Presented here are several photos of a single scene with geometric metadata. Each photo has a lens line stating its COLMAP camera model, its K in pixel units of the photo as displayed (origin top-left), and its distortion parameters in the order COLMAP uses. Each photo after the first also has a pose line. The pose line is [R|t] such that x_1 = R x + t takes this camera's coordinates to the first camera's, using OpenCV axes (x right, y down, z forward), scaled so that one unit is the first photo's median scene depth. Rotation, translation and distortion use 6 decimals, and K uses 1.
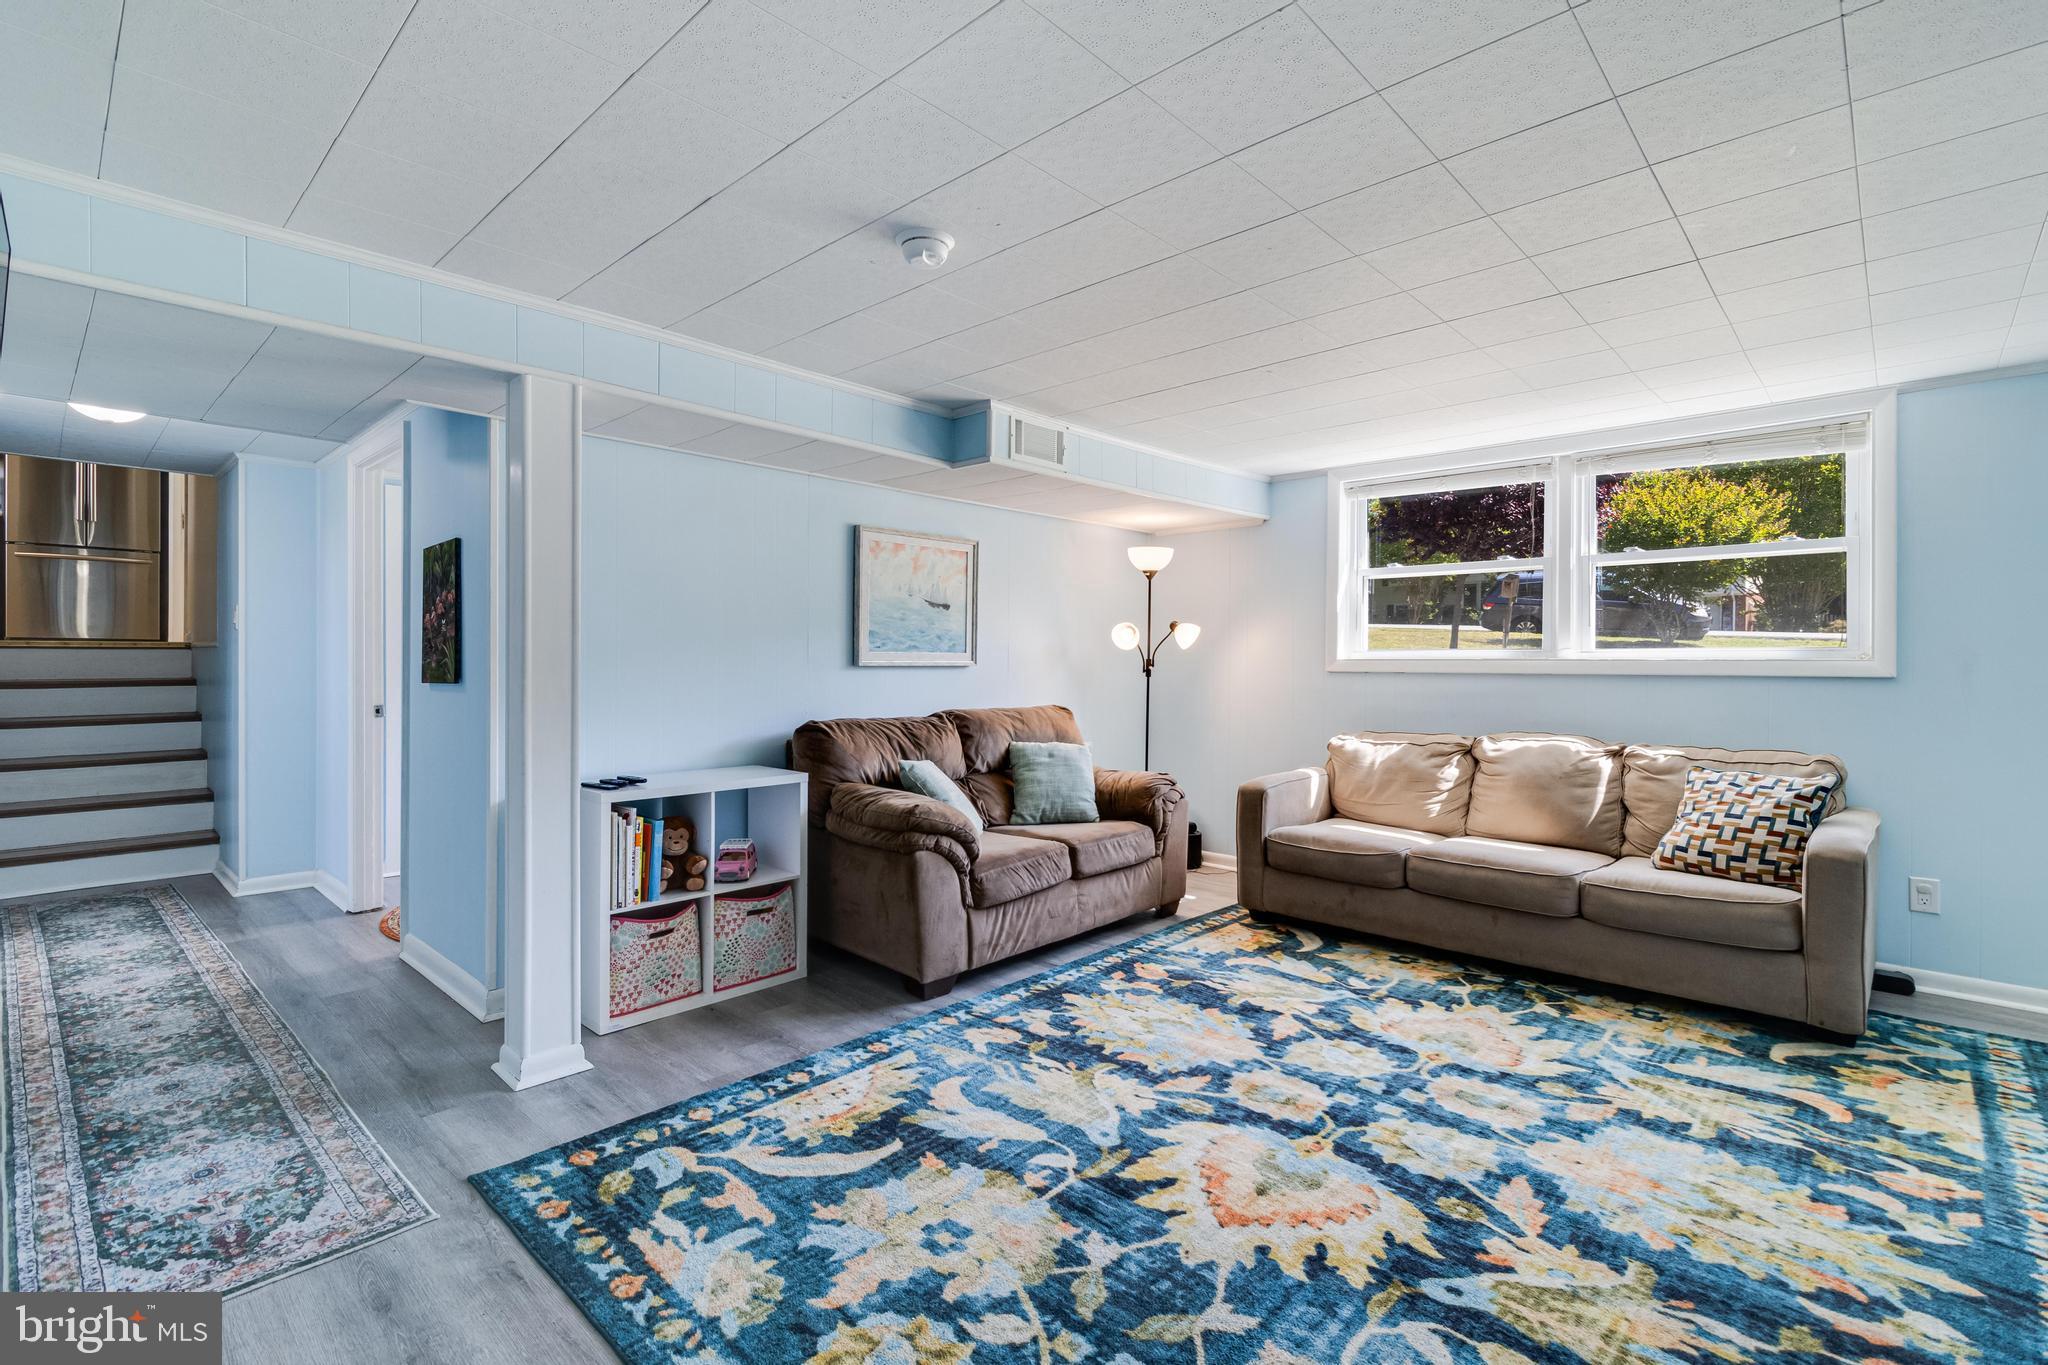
lens RADIAL K [[944.2, 0, 1035.9], [0, 944.2, 672.0], [0, 0, 1]] dist [0.000994, -0.000015]
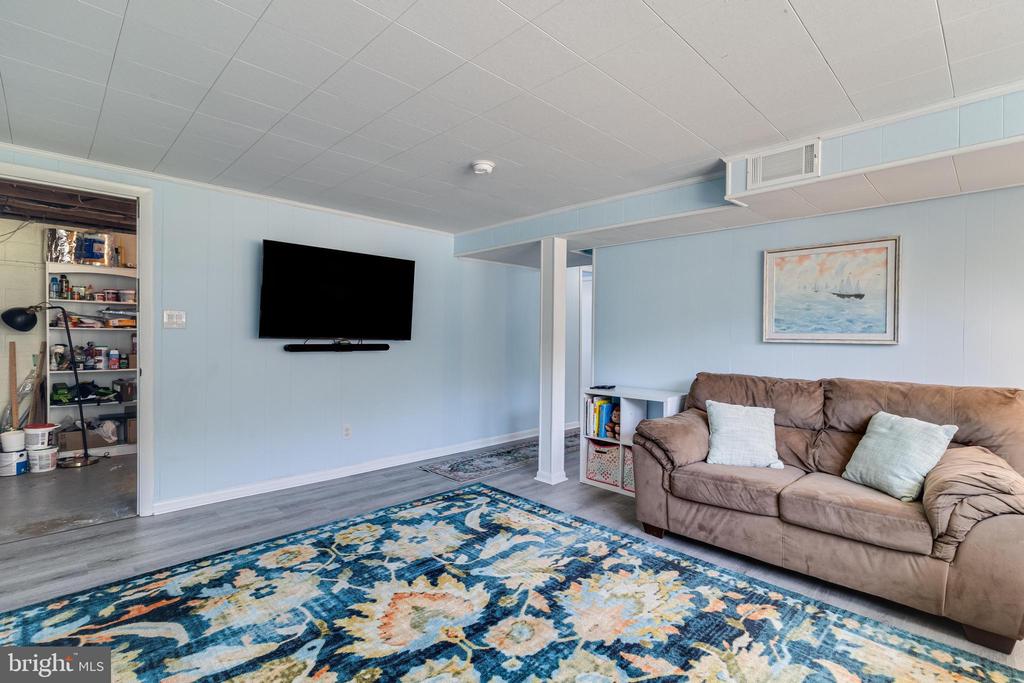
lens RADIAL K [[479.8, 0, 512.0], [0, 479.8, 341.5], [0, 0, 1]] dist [0.000609, 0.000203]
pose [[-0.056378, 0.009136, -0.998368, 0.912575], [-0.020444, 0.999738, 0.010303, -0.010358], [0.998200, 0.020992, -0.056176, 0.936056]]
